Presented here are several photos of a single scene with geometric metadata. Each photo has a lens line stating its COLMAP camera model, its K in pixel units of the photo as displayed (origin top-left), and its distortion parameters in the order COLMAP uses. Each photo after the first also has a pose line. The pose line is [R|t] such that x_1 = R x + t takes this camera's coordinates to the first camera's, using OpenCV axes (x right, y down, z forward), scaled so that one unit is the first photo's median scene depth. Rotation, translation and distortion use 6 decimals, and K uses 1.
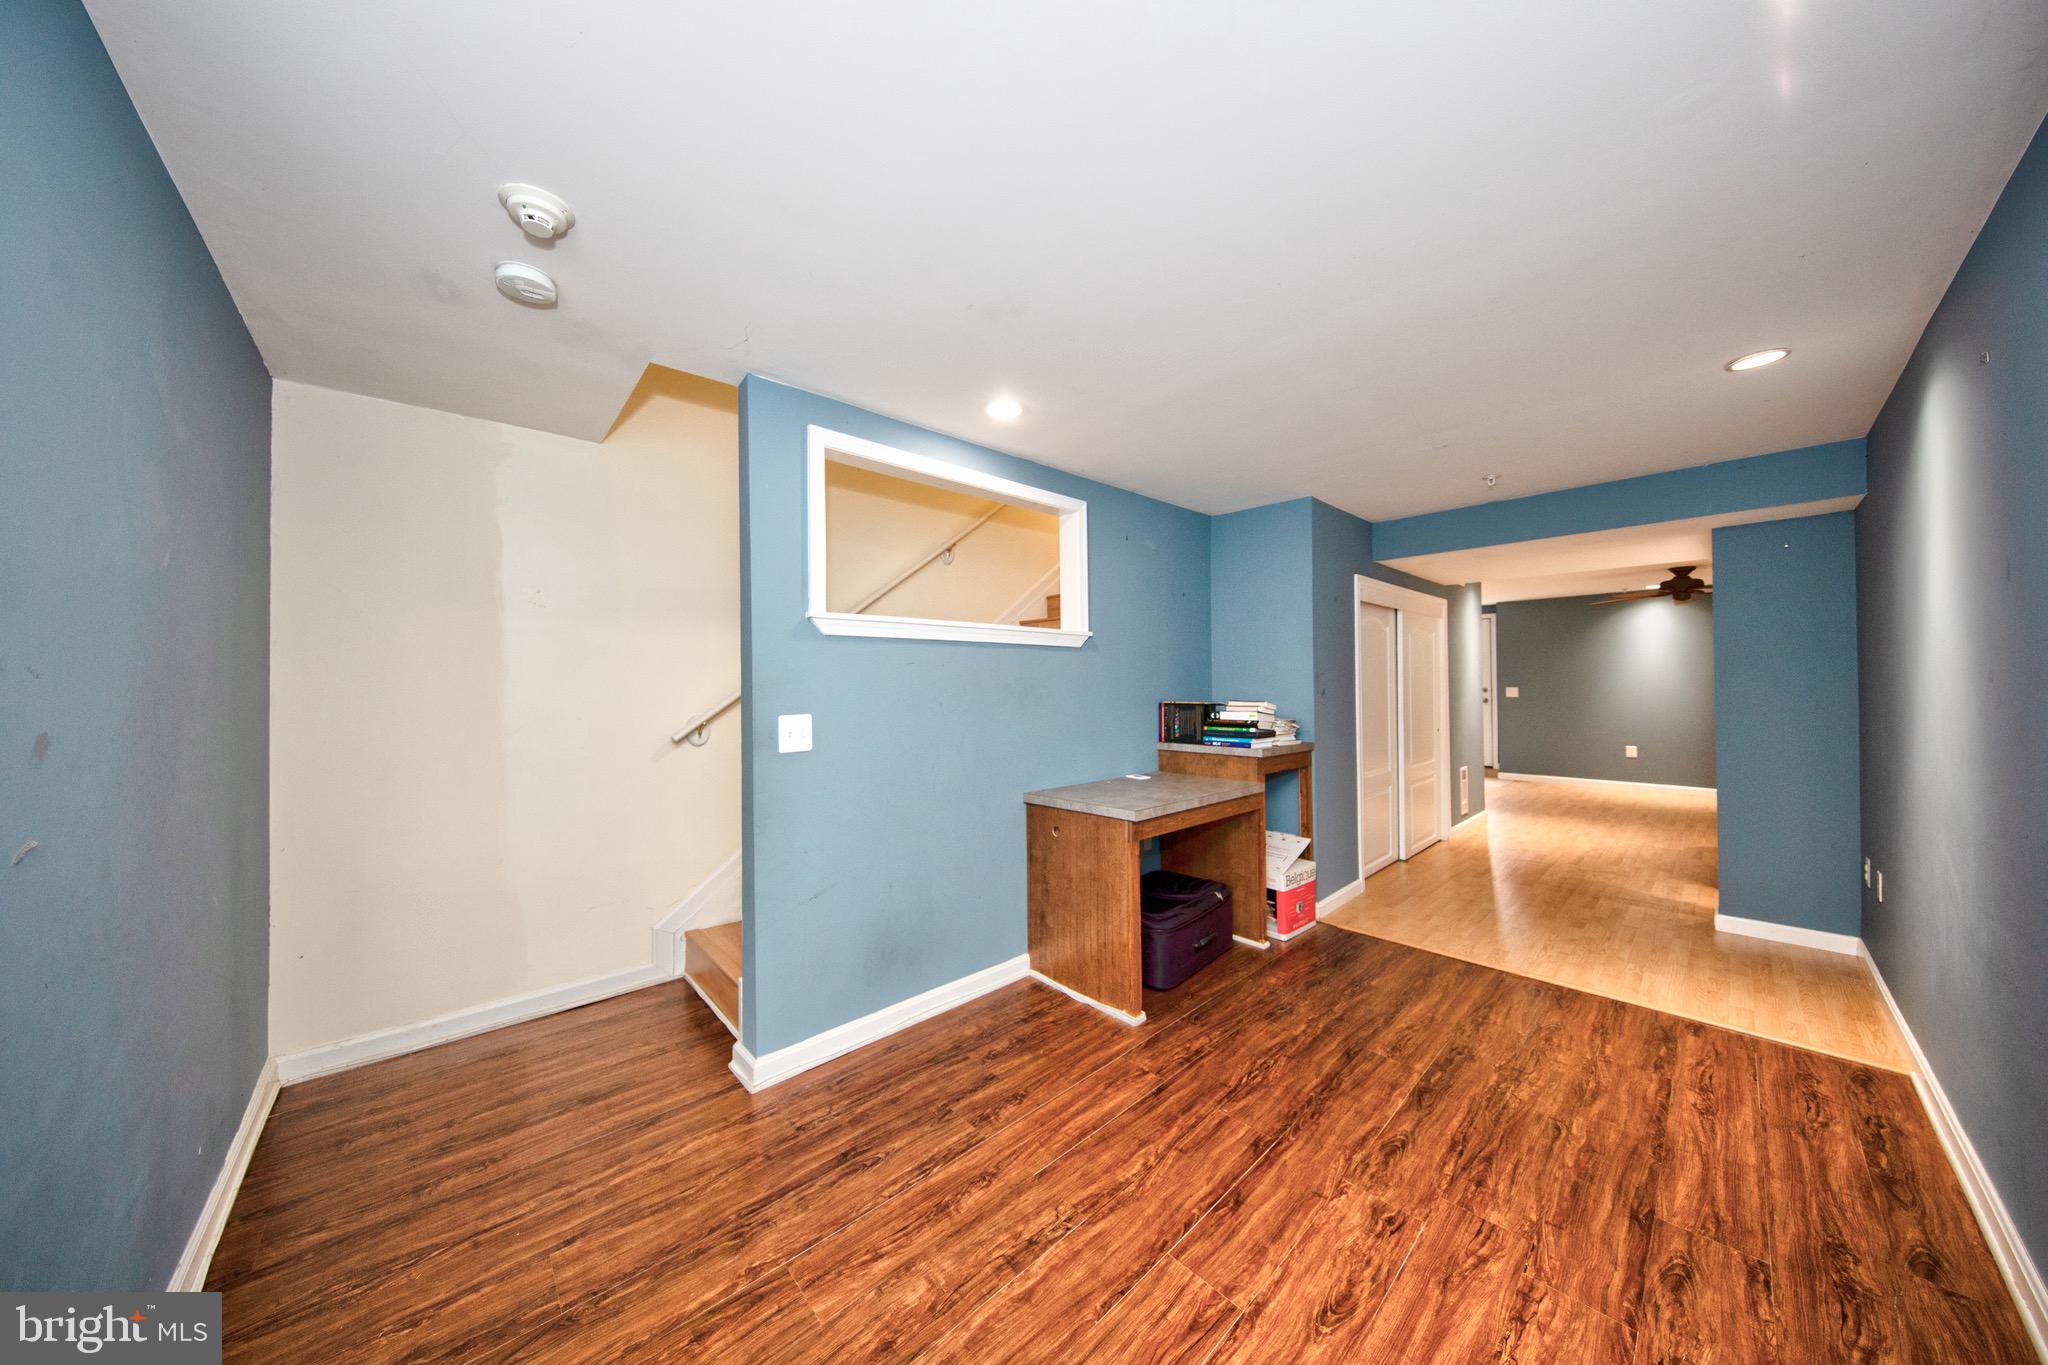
lens RADIAL K [[645.5, 0, 1014.6], [0, 645.5, 675.2], [0, 0, 1]] dist [0.005995, -0.003492]
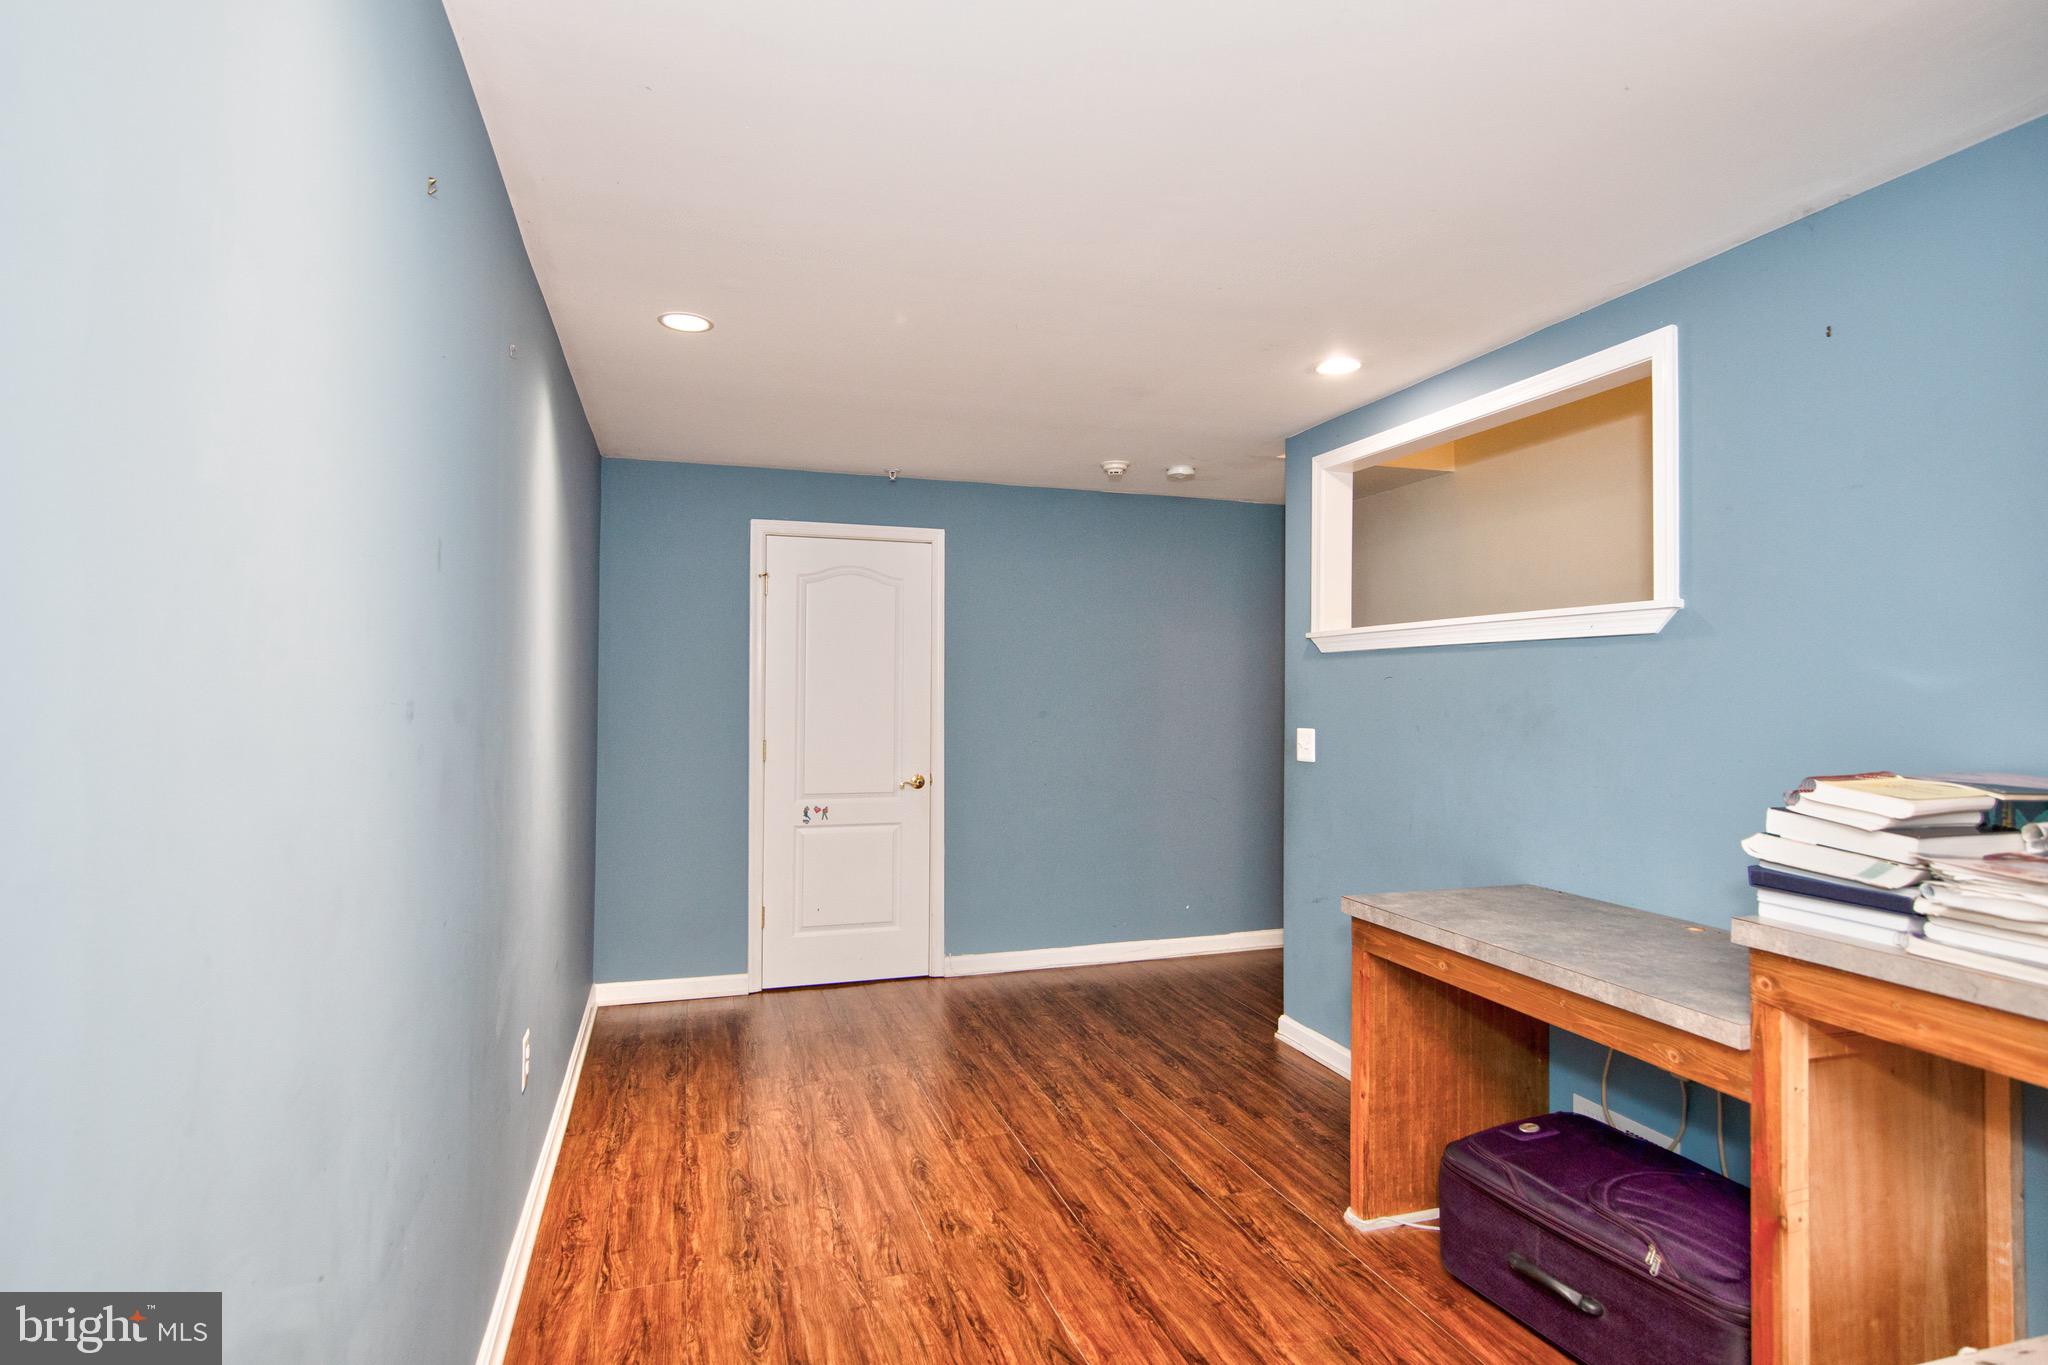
lens RADIAL K [[983.3, 0, 1024.0], [0, 983.3, 682.5], [0, 0, 1]] dist [0.001345, 0.000100]
pose [[-0.392564, -0.007543, -0.919694, 1.866195], [0.002833, 0.999952, -0.009410, -0.003281], [0.919721, -0.006300, -0.392523, 1.630360]]
